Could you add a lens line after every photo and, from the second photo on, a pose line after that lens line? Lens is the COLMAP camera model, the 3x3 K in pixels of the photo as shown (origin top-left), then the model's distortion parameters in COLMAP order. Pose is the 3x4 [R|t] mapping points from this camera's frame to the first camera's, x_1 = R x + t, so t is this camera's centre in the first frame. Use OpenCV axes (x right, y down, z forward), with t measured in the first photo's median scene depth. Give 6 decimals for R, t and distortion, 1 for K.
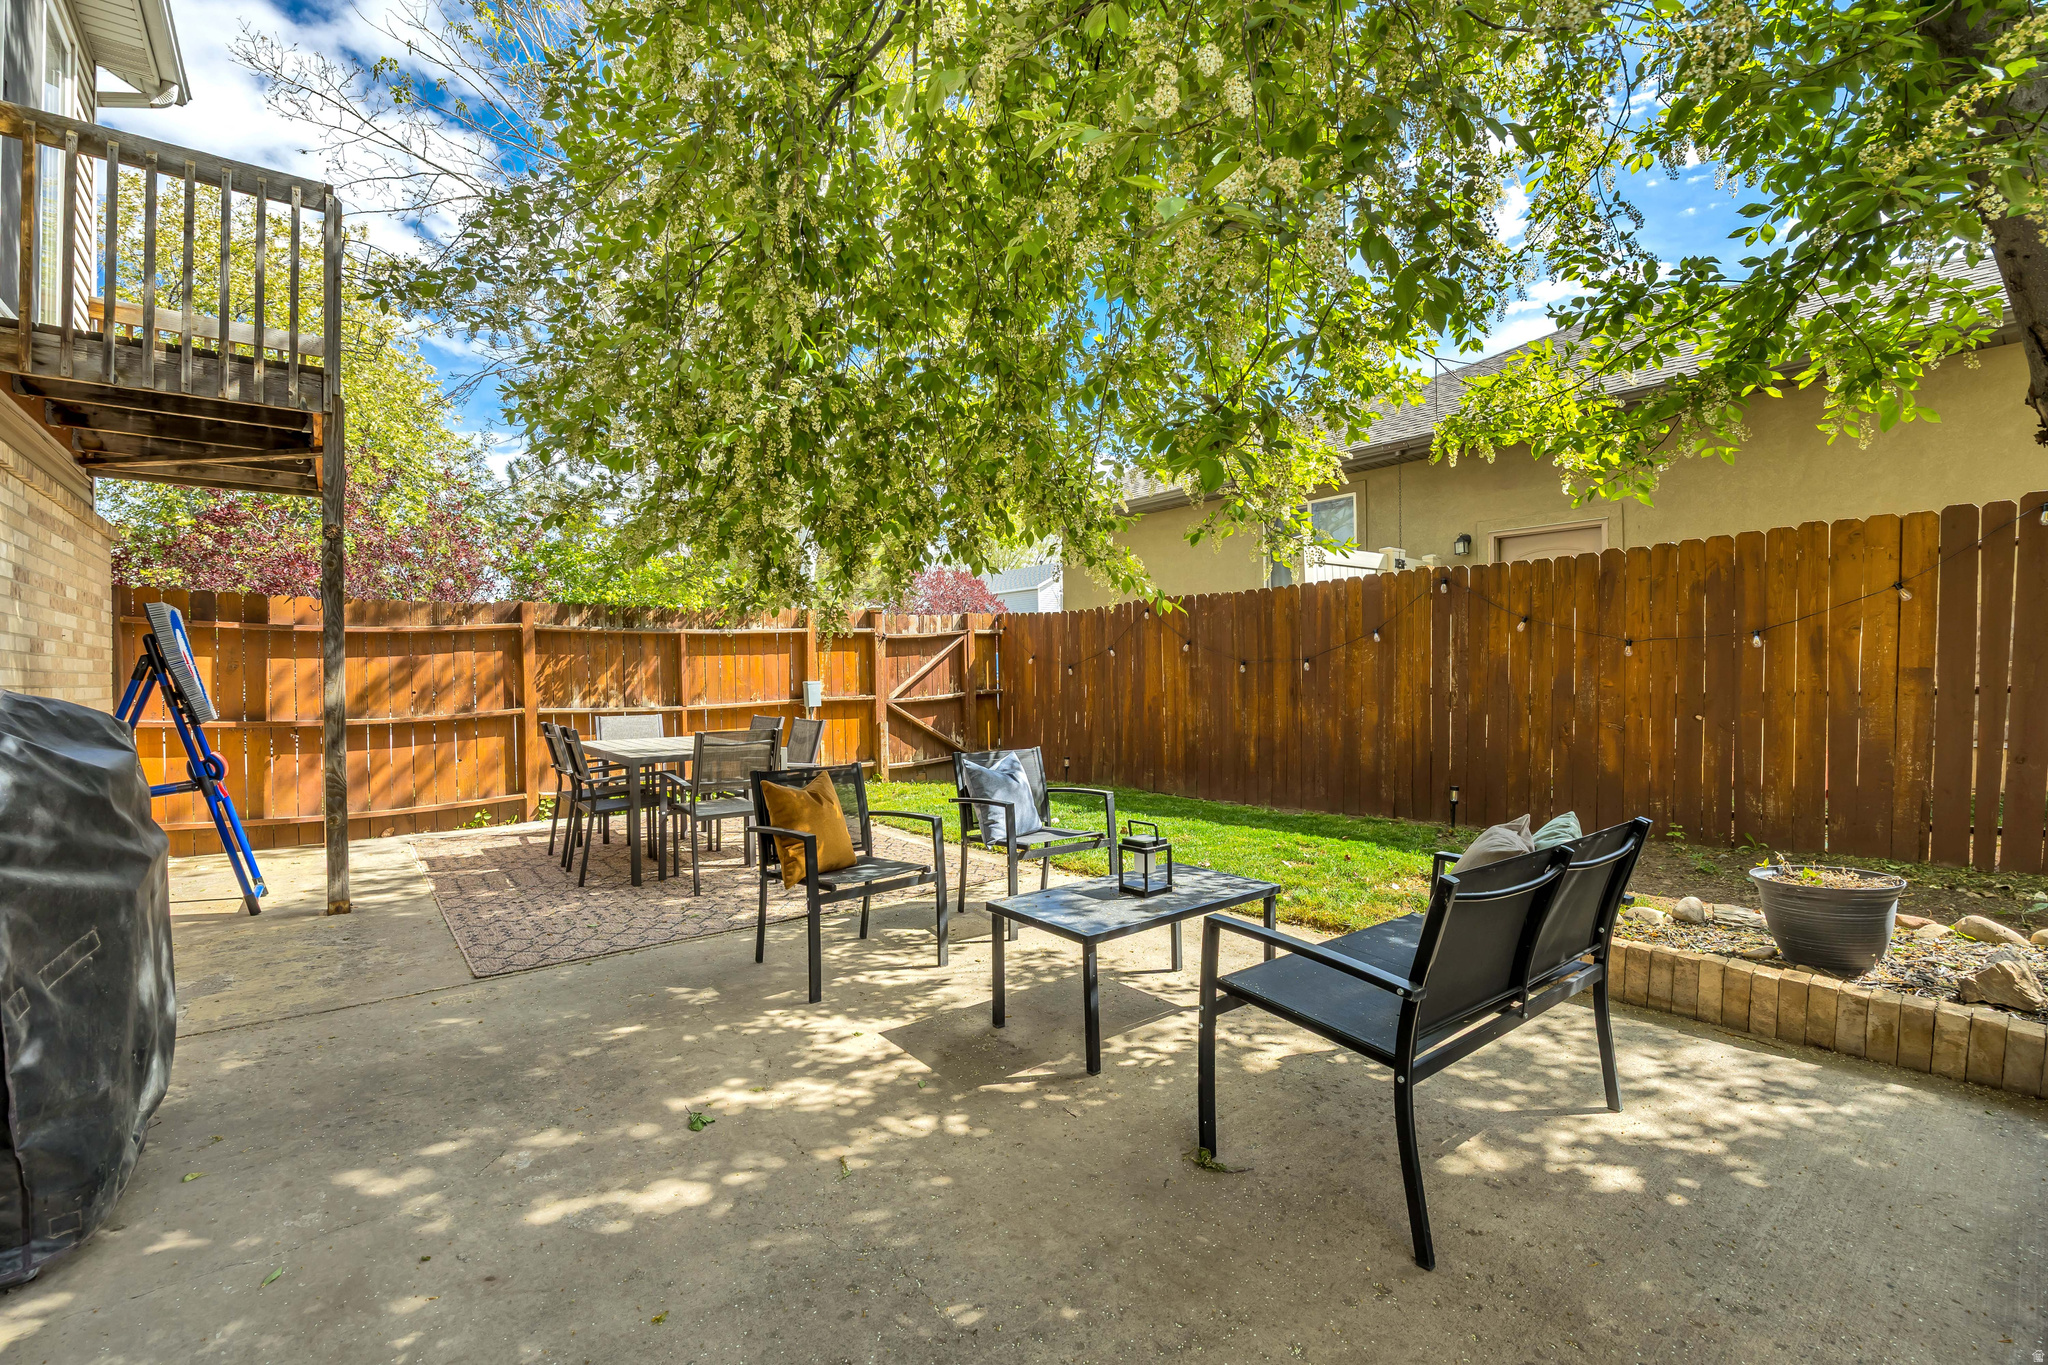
lens RADIAL K [[907.6, 0, 1024.0], [0, 907.6, 682.5], [0, 0, 1]] dist [0.000010, -0.000006]
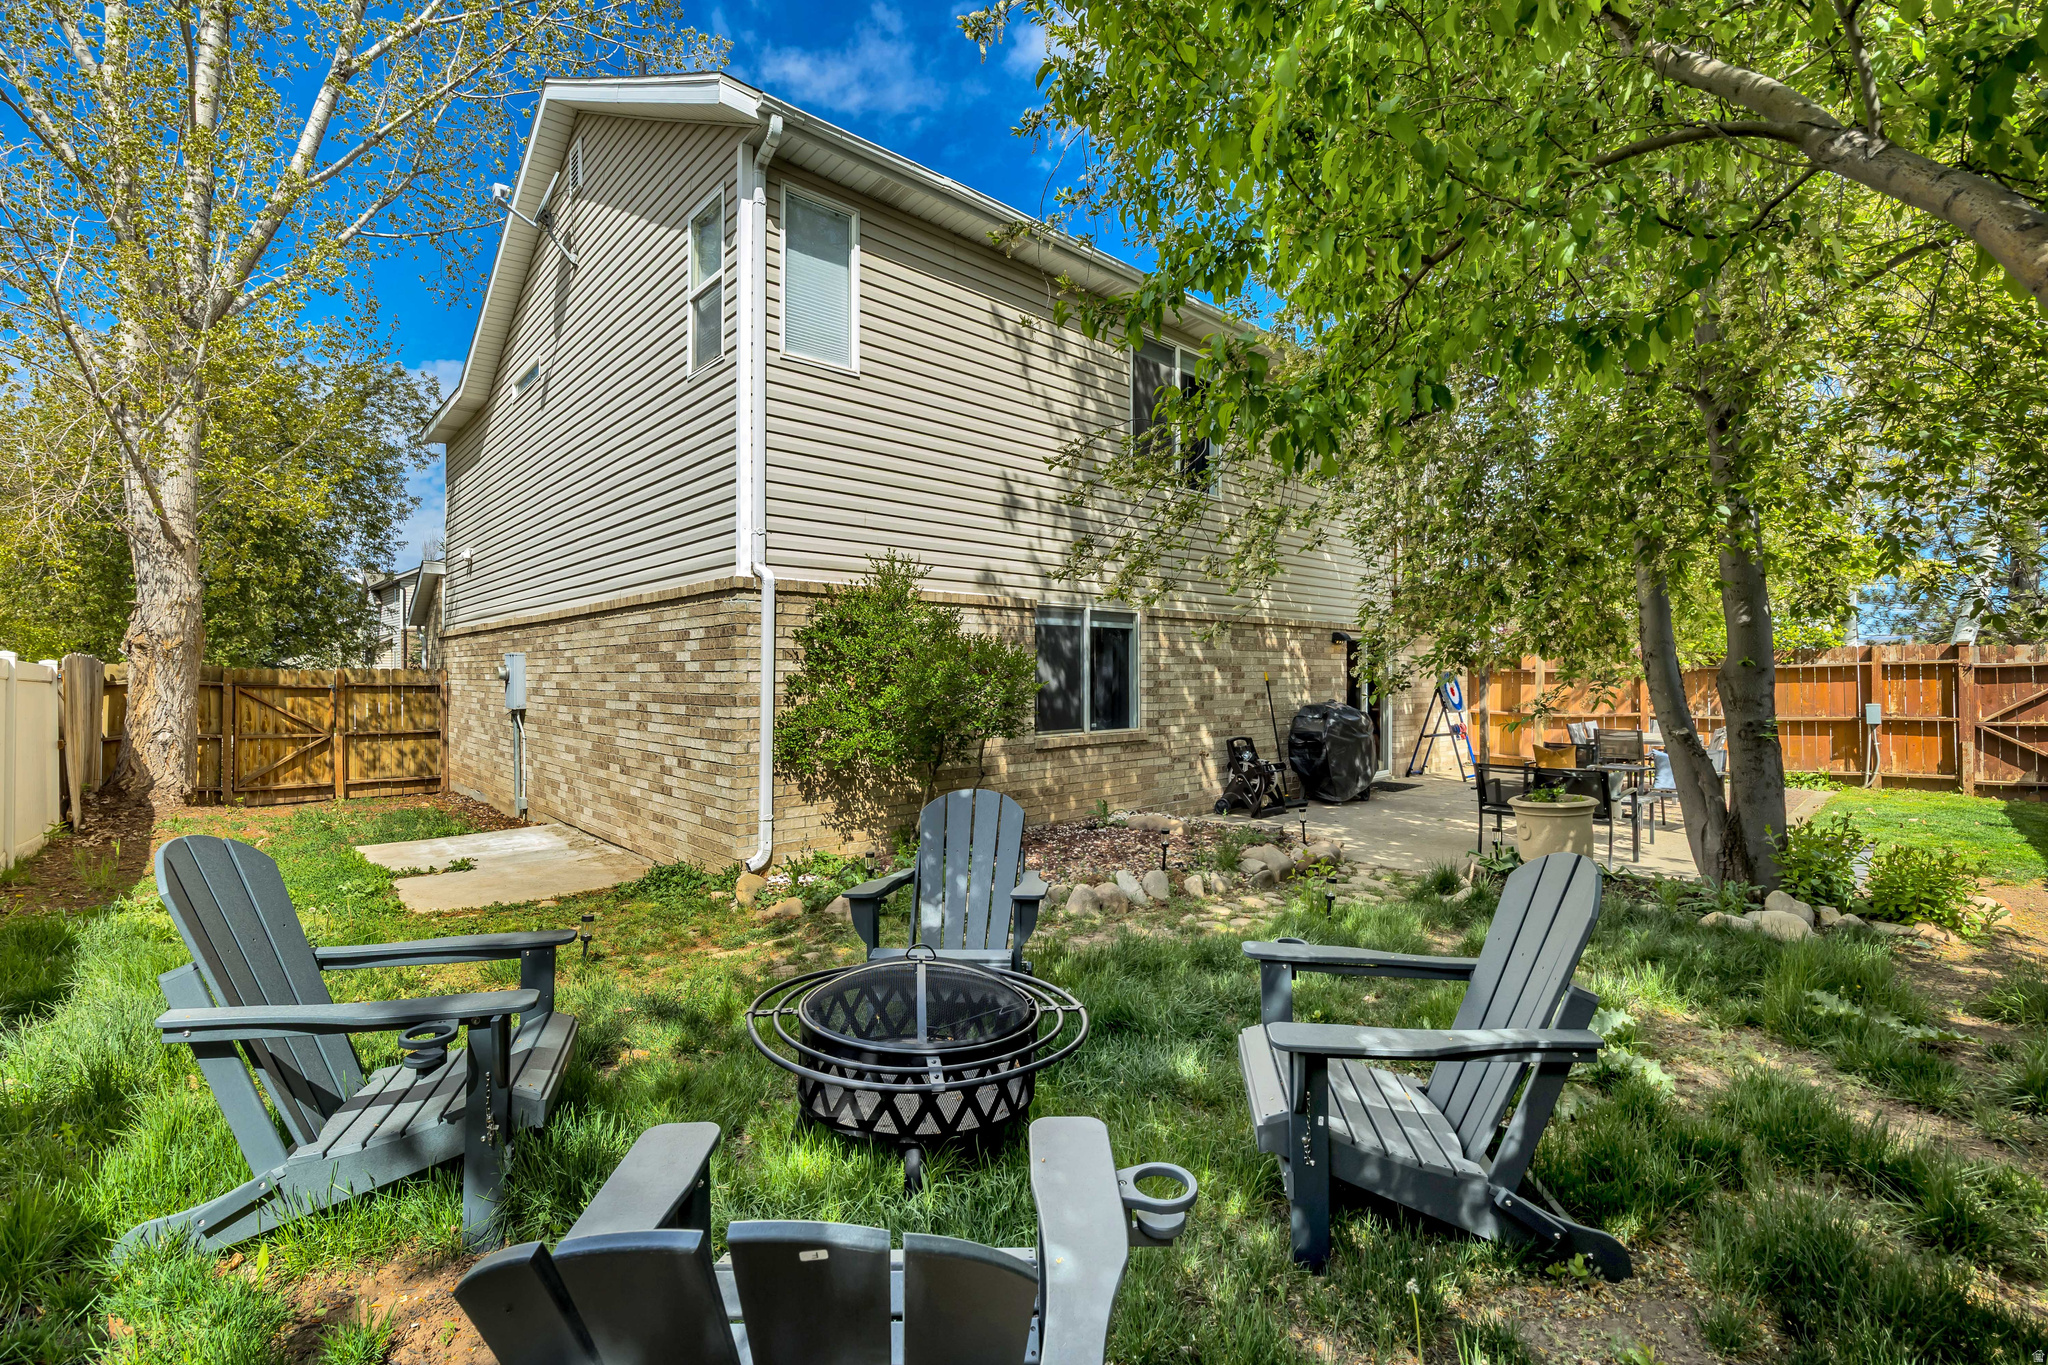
lens RADIAL K [[907.6, 0, 1024.0], [0, 907.6, 682.5], [0, 0, 1]] dist [0.000010, -0.000006]
pose [[0.059474, 0.004099, -0.998221, 0.907454], [-0.020579, 0.999784, 0.002879, -0.009179], [0.998018, 0.020371, 0.059546, -0.247325]]
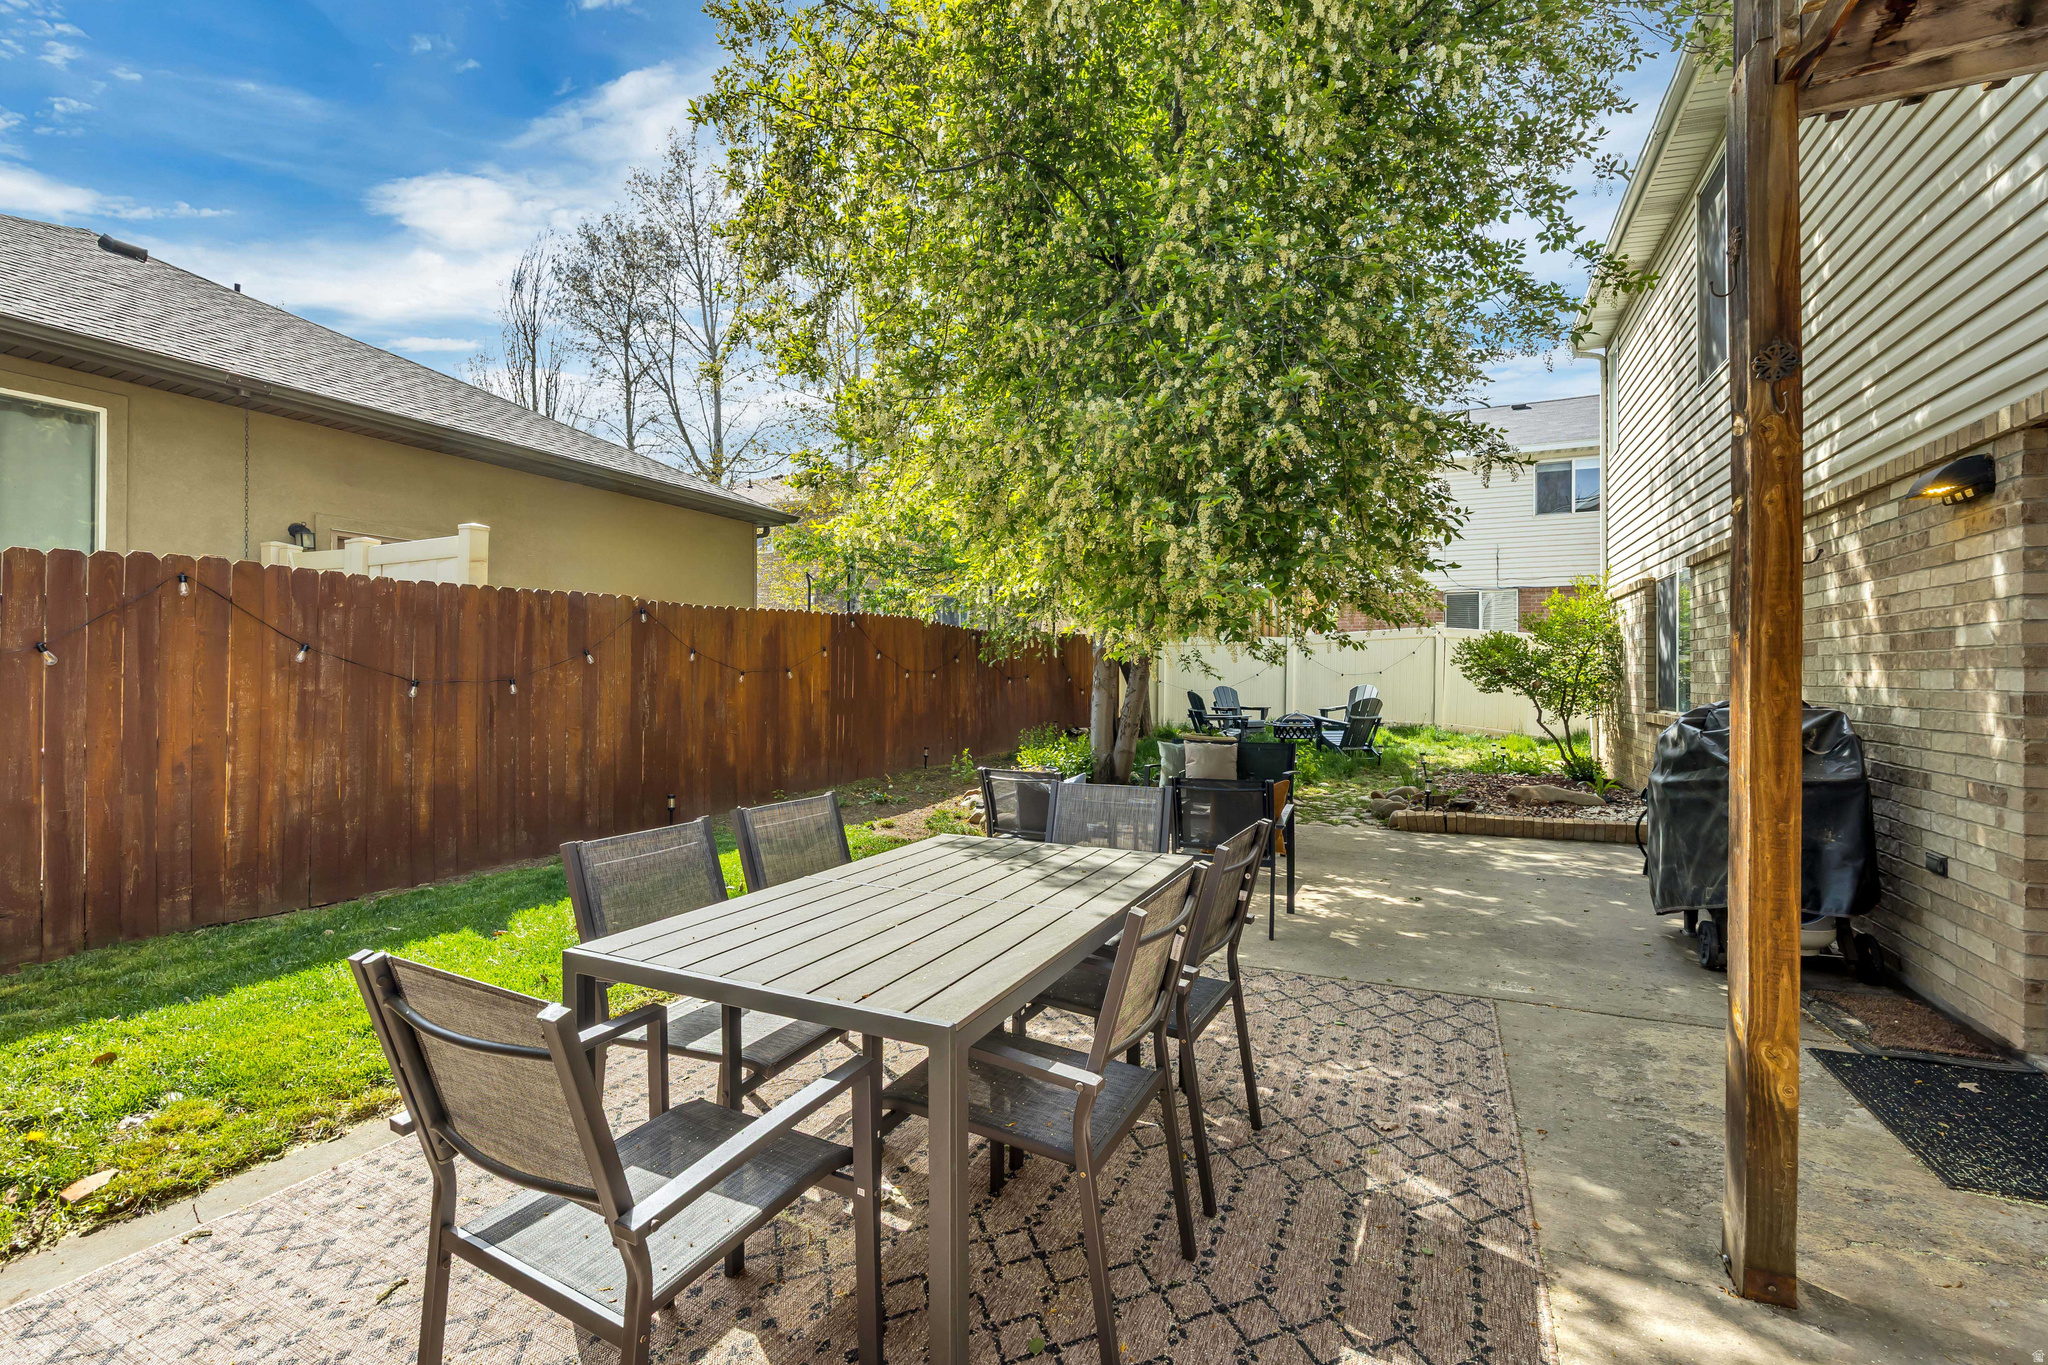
lens RADIAL K [[907.6, 0, 1024.0], [0, 907.6, 682.5], [0, 0, 1]] dist [0.000010, -0.000006]
pose [[-0.462298, 0.008482, 0.886684, -0.870846], [0.015177, 0.999883, -0.001652, -0.021548], [-0.886595, 0.012693, -0.462372, 1.332193]]
